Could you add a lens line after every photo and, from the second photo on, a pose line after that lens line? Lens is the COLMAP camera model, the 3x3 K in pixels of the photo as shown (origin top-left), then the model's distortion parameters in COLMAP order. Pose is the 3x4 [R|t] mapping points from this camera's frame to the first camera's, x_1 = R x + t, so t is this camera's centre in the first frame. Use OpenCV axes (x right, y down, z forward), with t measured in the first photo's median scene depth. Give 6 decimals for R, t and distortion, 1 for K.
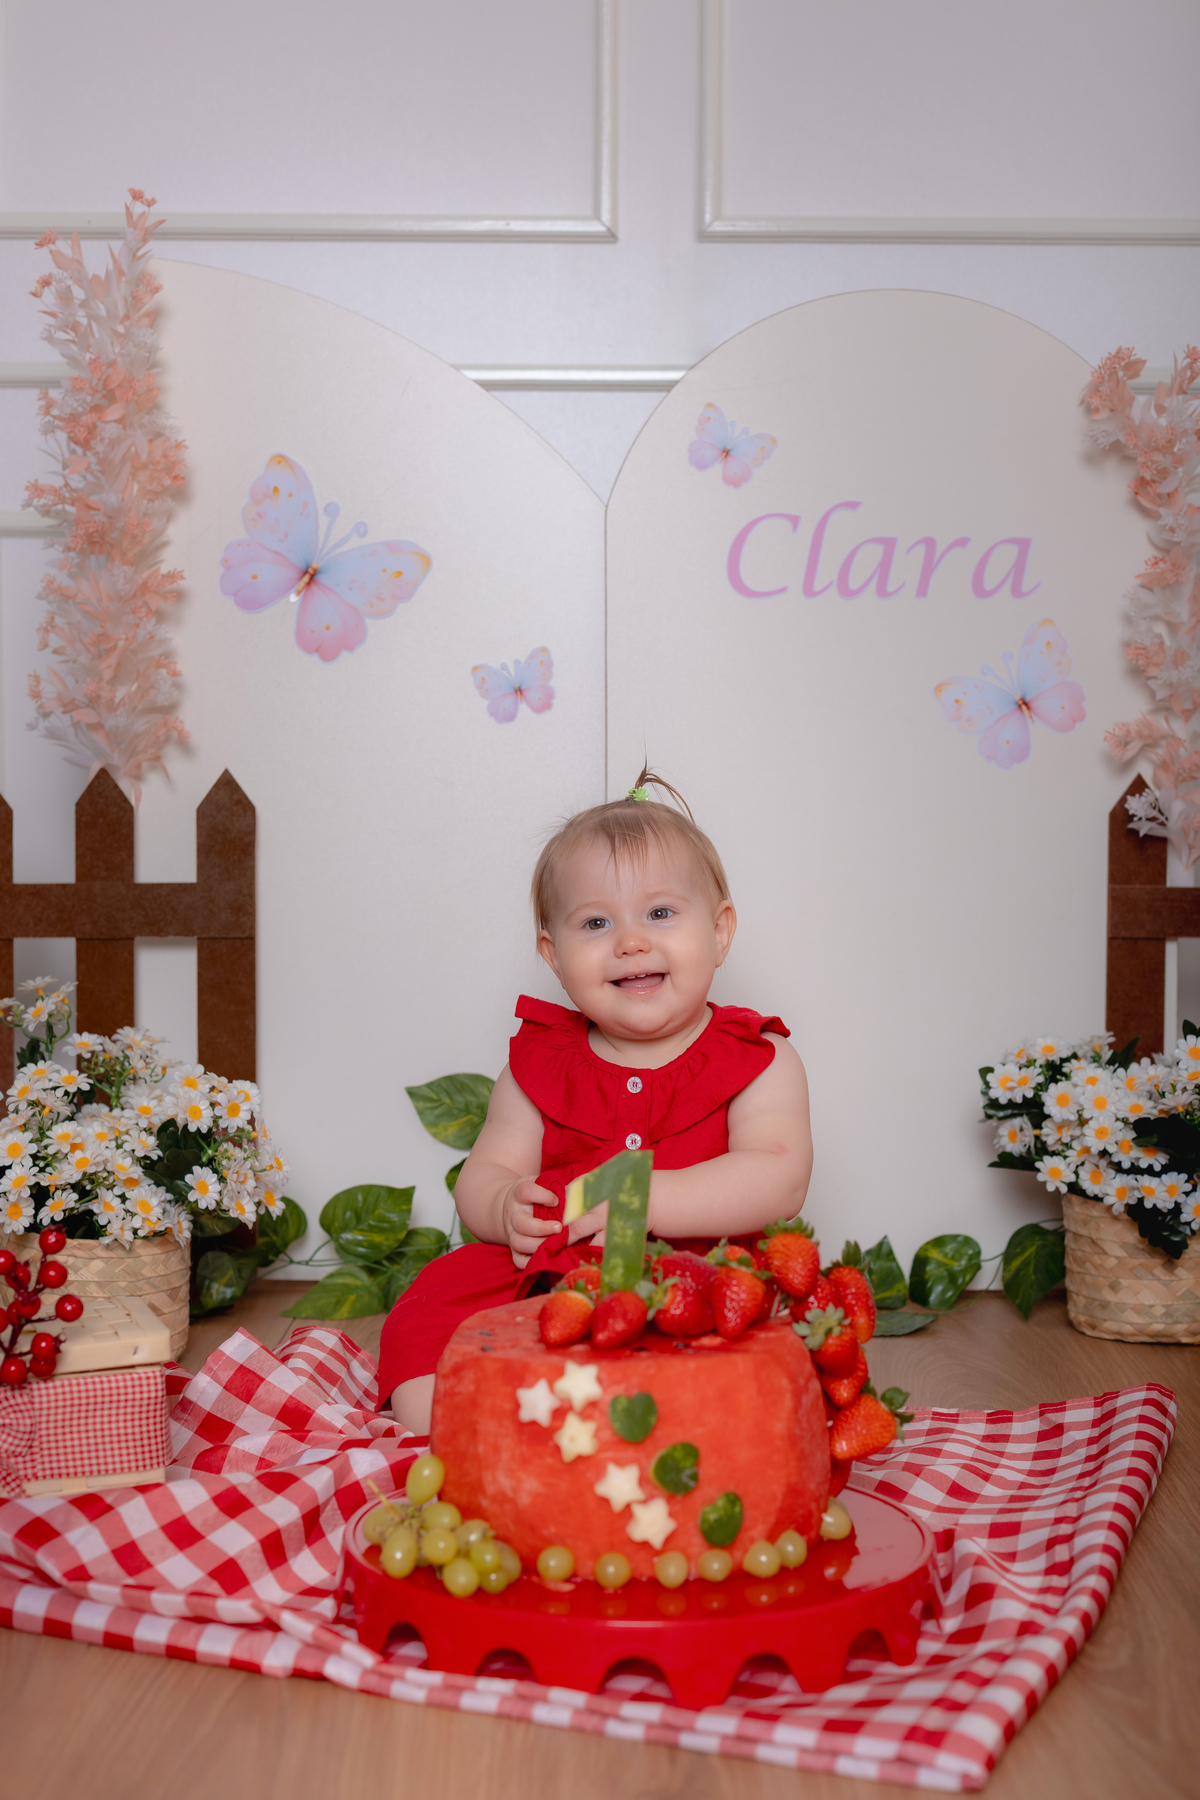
lens RADIAL K [[2706.2, 0, 587.6], [0, 2706.2, 906.2], [0, 0, 1]] dist [0.006969, -0.011906]
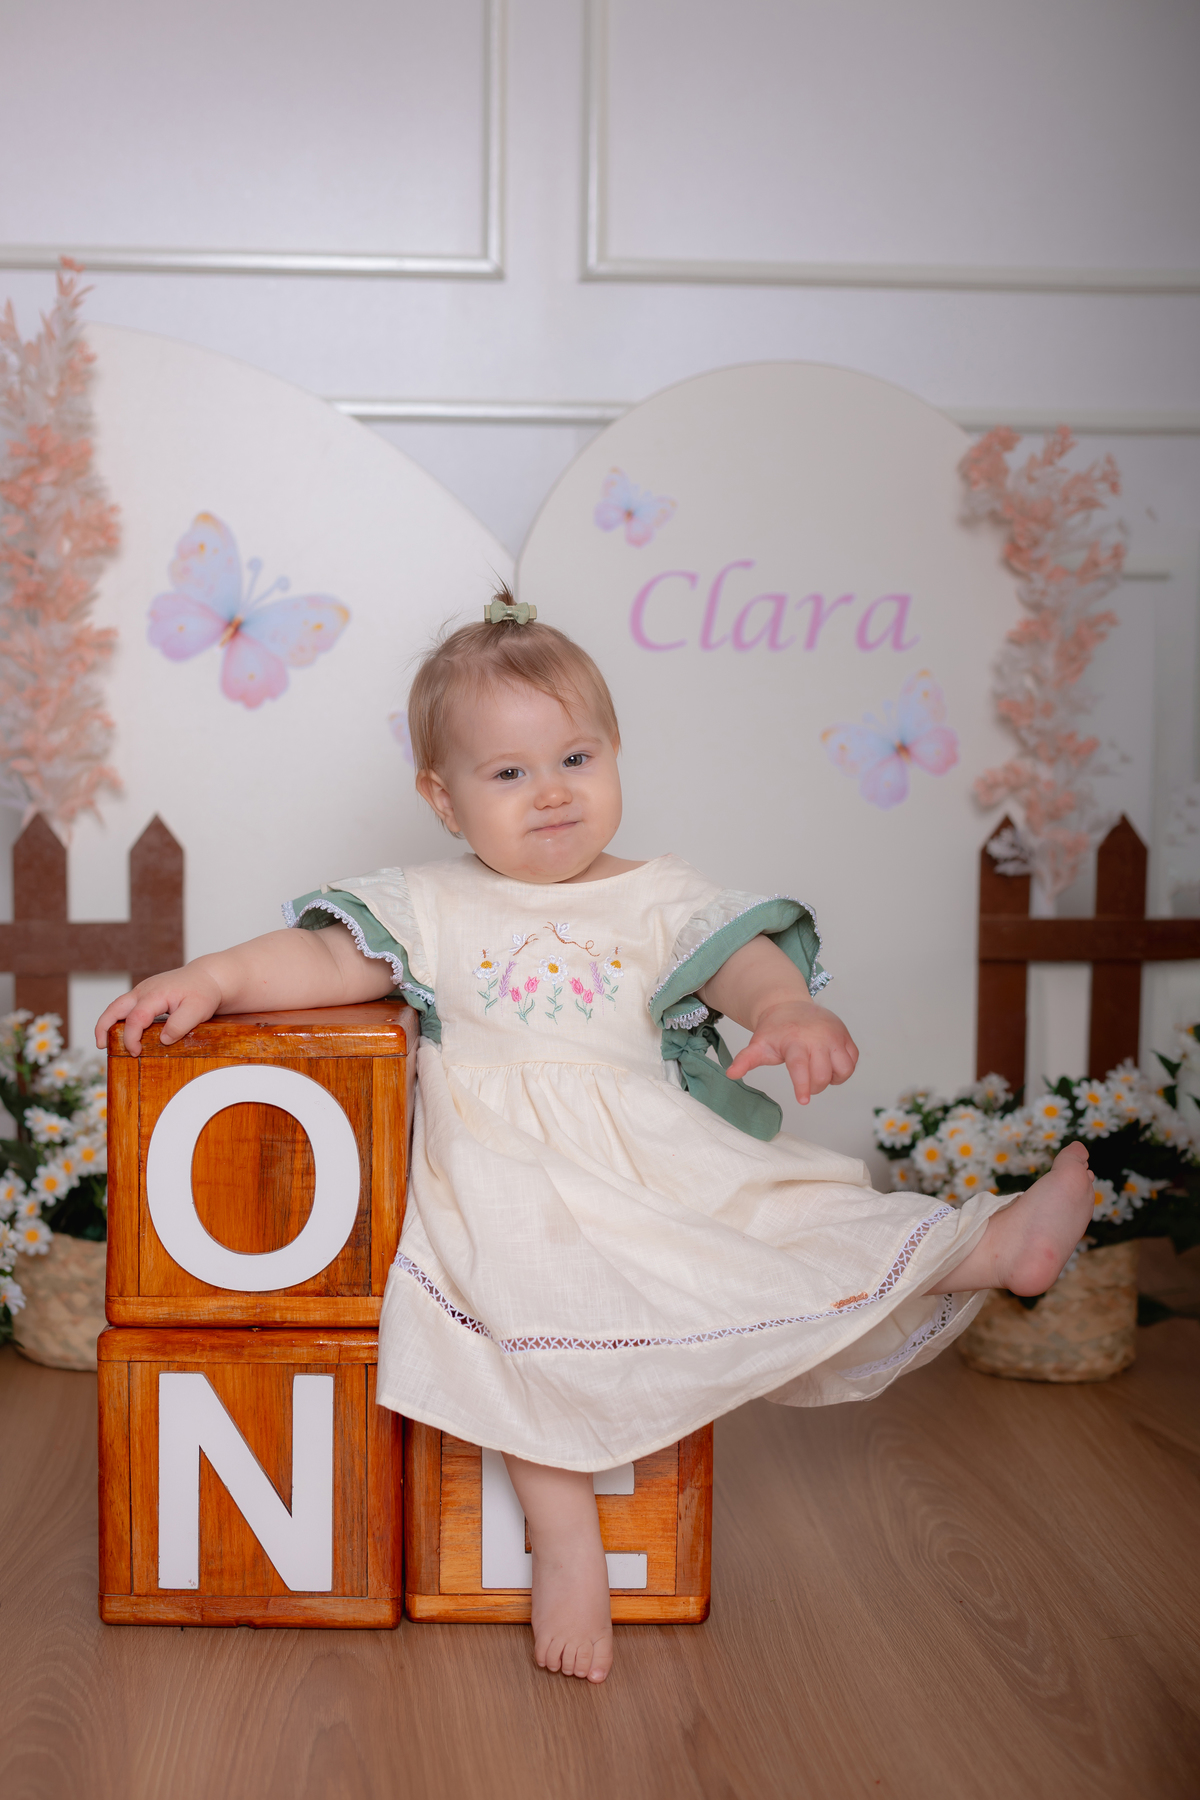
lens RADIAL K [[2706.2, 0, 587.6], [0, 2706.2, 906.2], [0, 0, 1]] dist [0.006969, -0.011906]
pose [[0.995339, -0.005927, 0.096255, -0.069079], [0.000178, 0.998221, 0.059619, -0.078105], [-0.096437, -0.059324, 0.993570, -0.063679]]
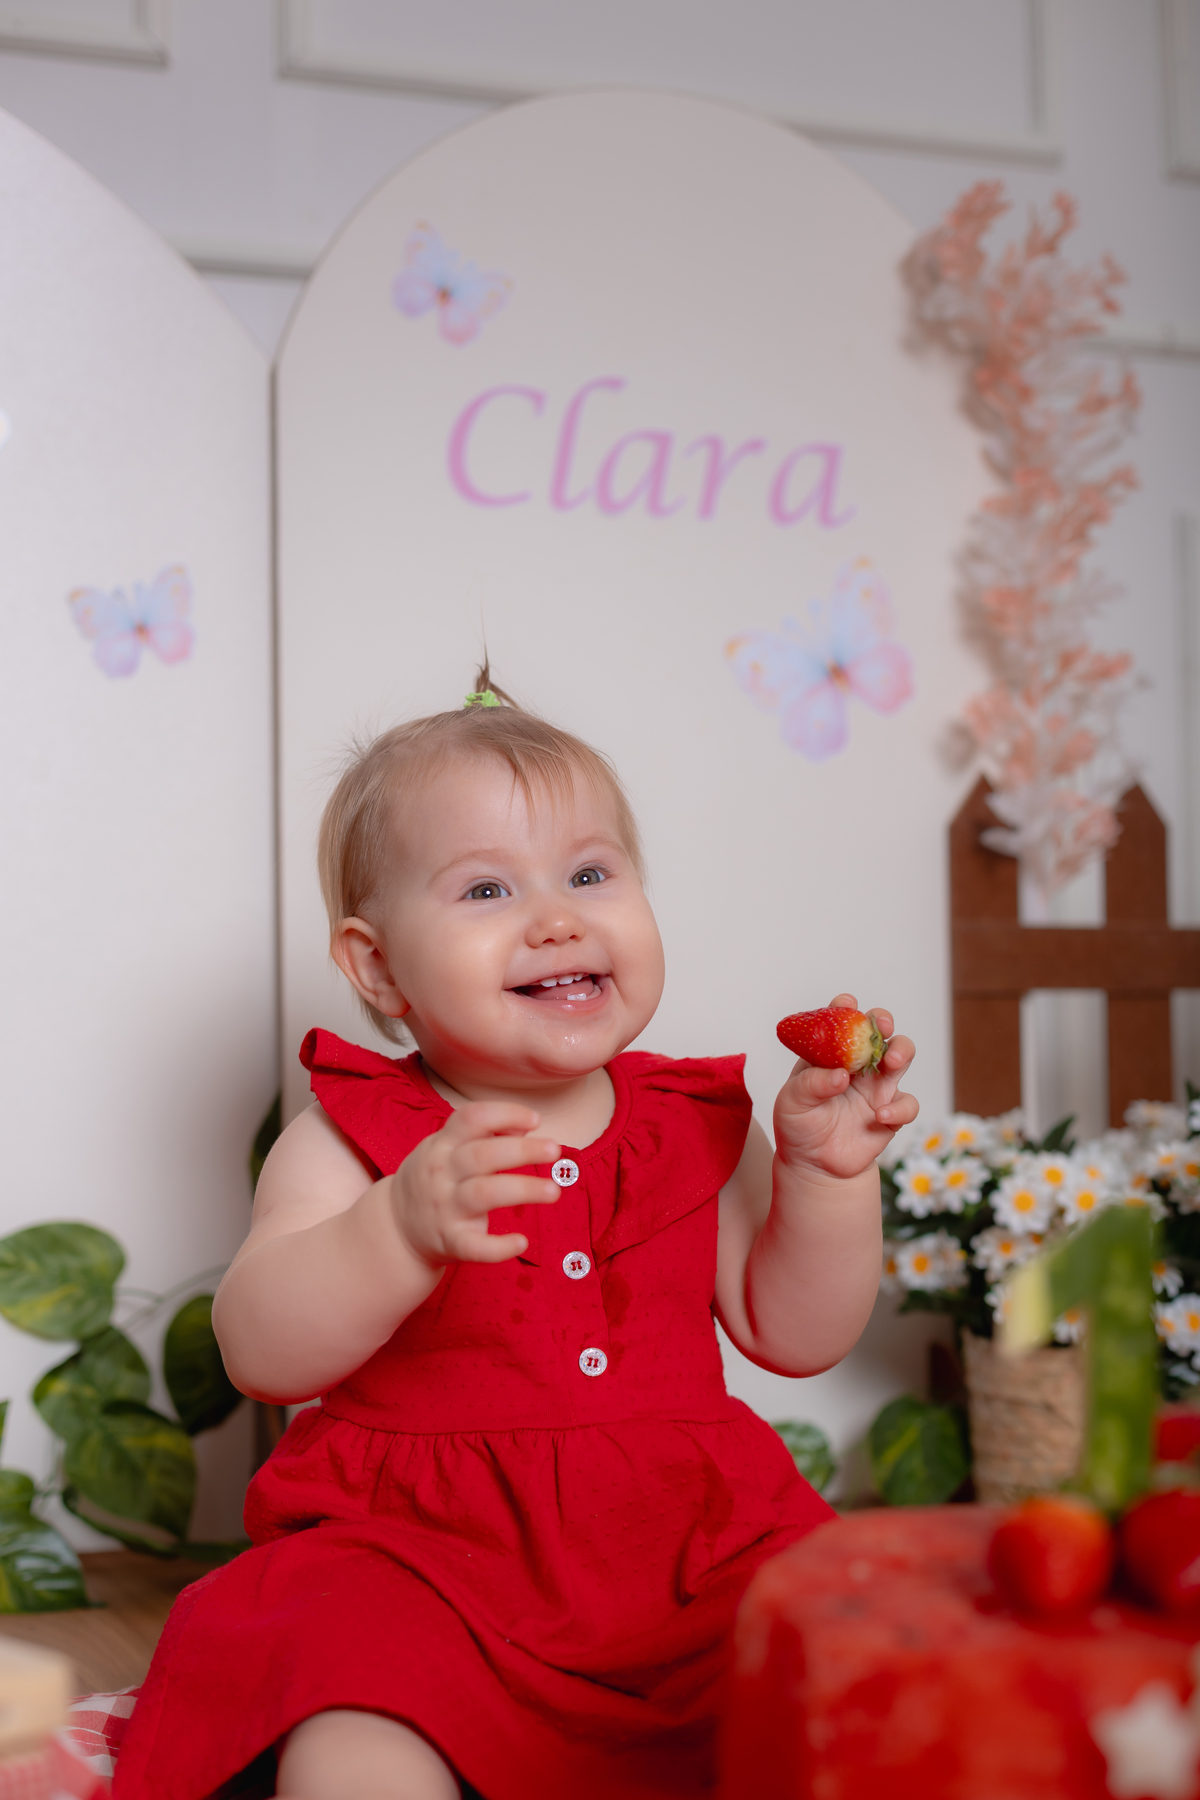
lens RADIAL K [[2464.4, 0, 533.7], [0, 2464.4, 951.0], [0, 0, 1]] dist [-0.009461, -0.307955]
pose [[0.945928, -0.005640, 0.324326, -0.132561], [0.034149, 0.996024, -0.082278, 0.051863], [-0.322573, 0.088905, 0.942360, 0.420094]]
